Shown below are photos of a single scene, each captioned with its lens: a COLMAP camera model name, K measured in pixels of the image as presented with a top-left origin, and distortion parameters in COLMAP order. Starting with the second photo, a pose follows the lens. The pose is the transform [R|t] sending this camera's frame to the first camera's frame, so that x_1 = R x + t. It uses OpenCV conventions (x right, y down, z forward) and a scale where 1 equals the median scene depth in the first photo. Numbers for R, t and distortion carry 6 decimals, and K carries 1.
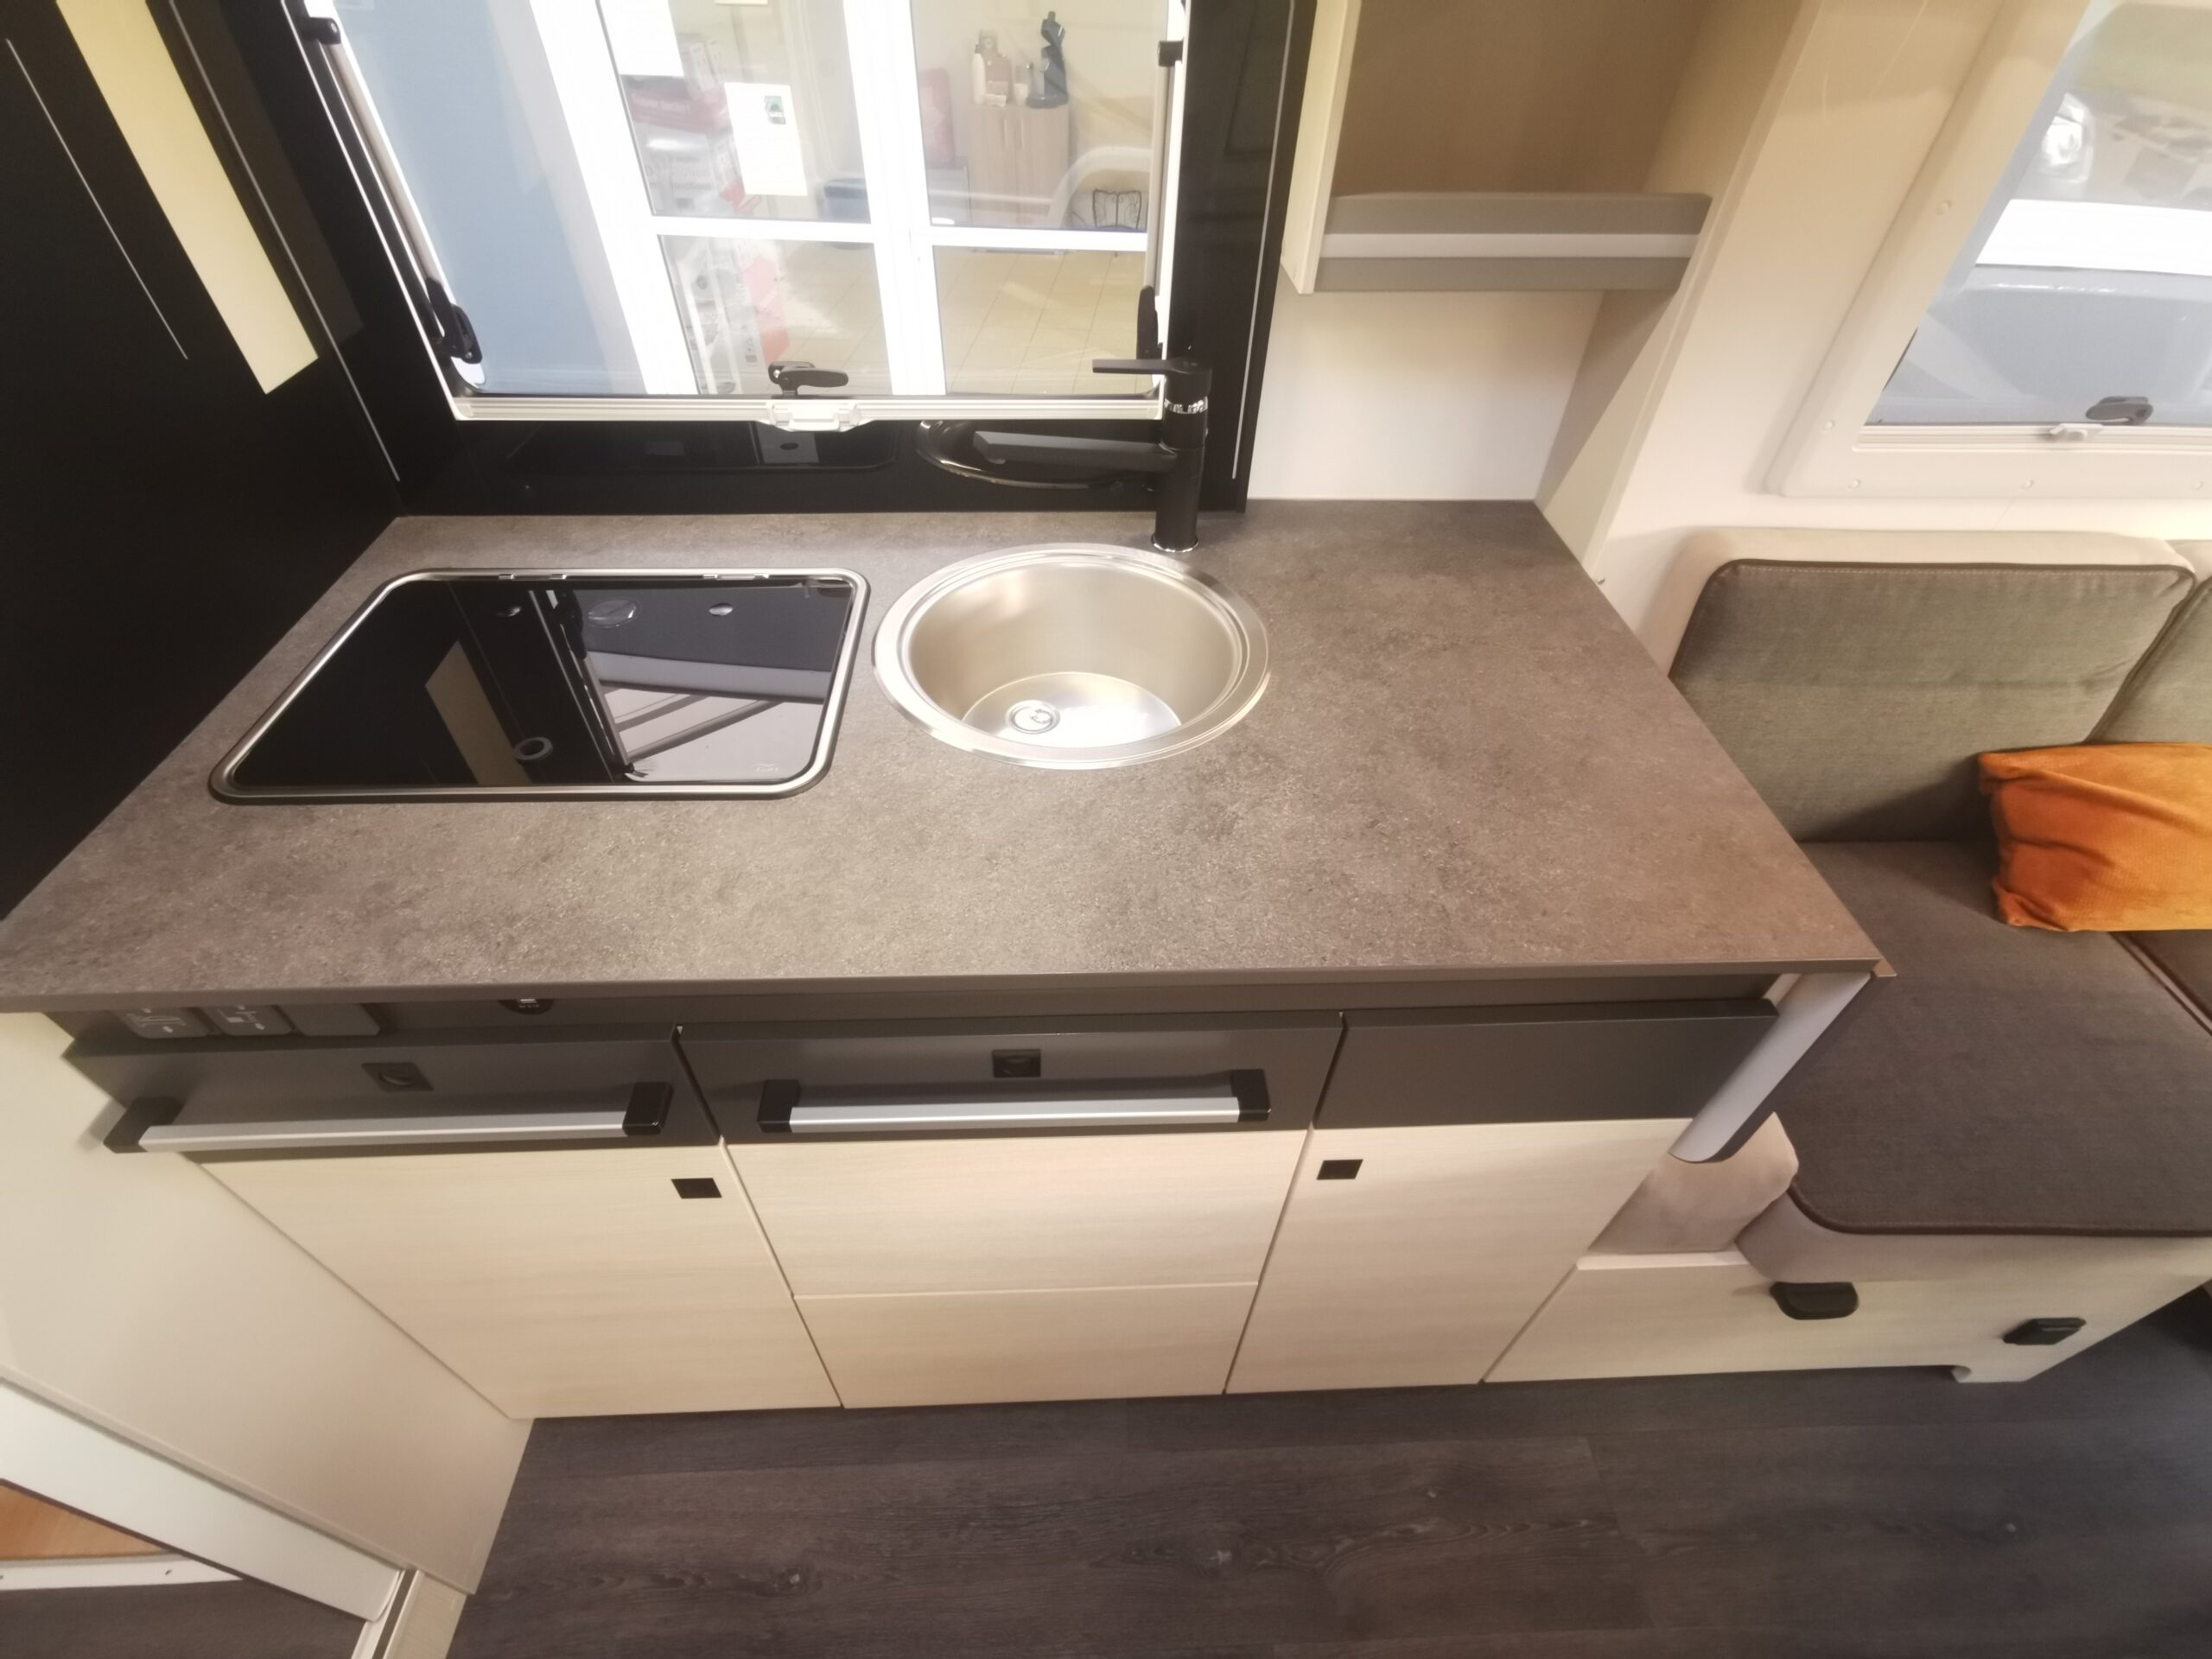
lens RADIAL K [[1014.0, 0, 1093.1], [0, 1014.0, 841.4], [0, 0, 1]] dist [0.000485, 0.006033]
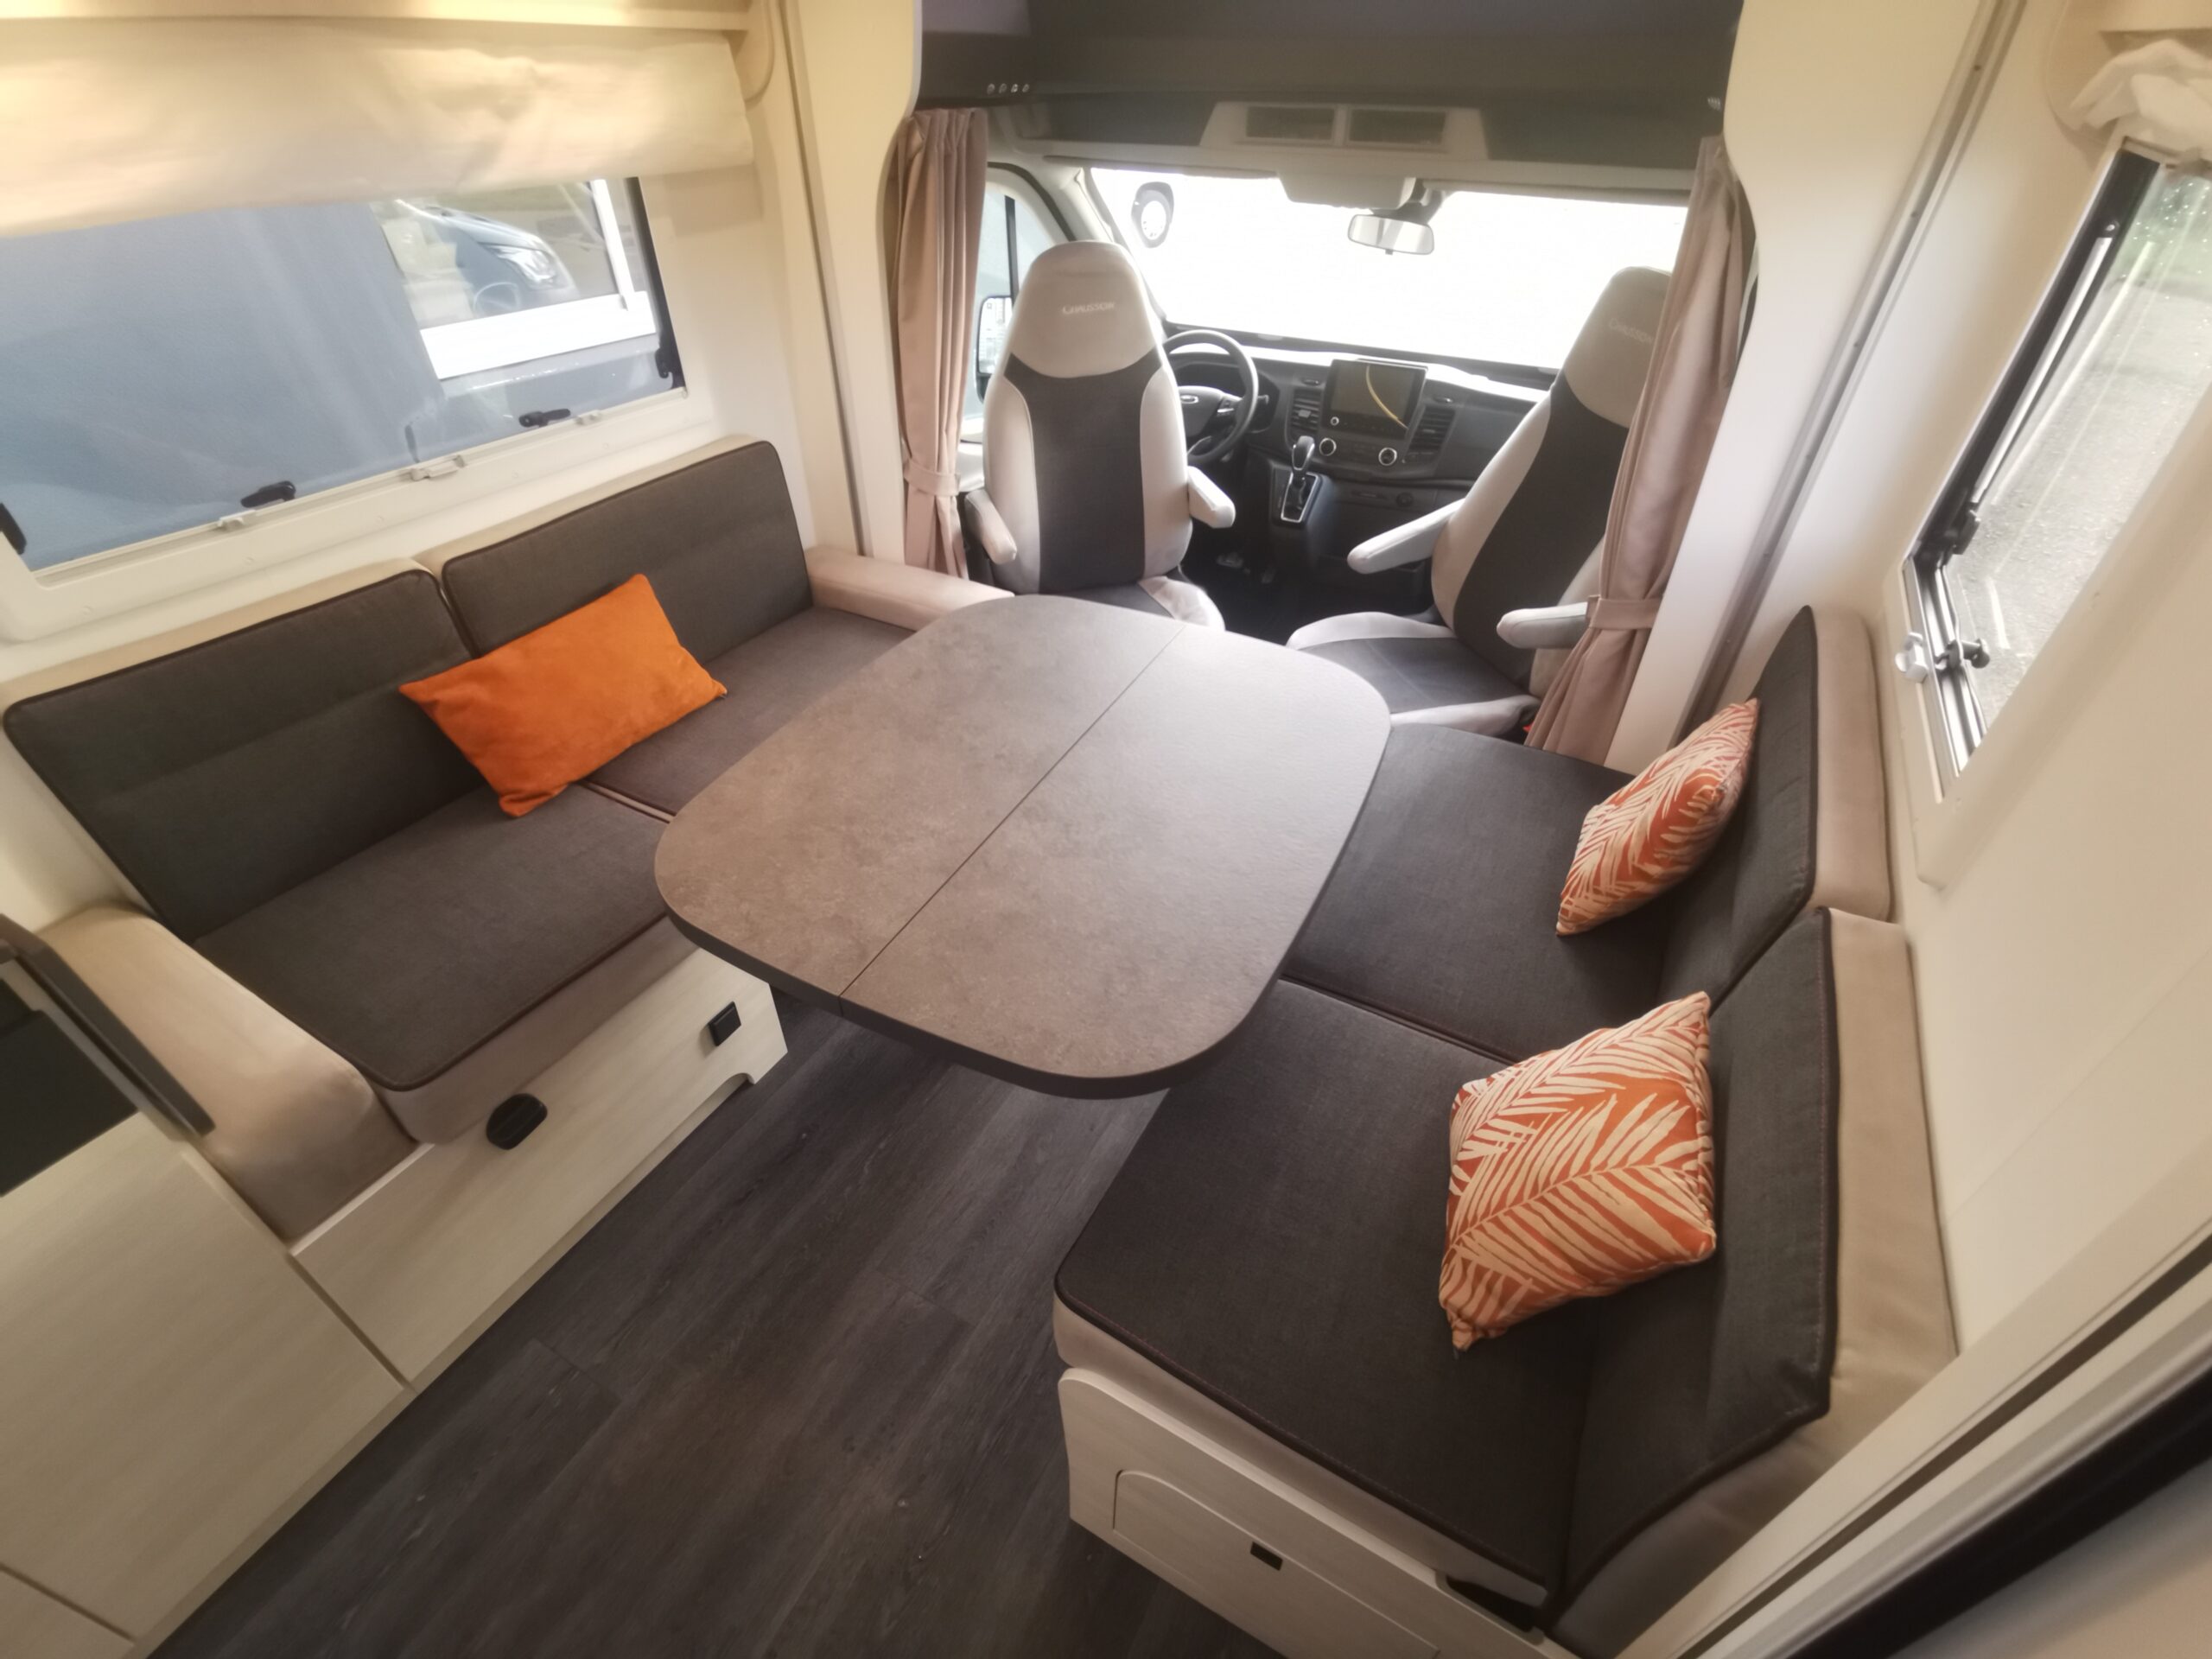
lens RADIAL K [[1008.4, 0, 1090.7], [0, 1008.4, 842.9], [0, 0, 1]] dist [0.000895, 0.000934]
pose [[0.519916, -0.542486, 0.659846, 0.411497], [0.600729, 0.781372, 0.169063, 0.370799], [-0.607299, 0.308490, 0.732135, -0.513833]]
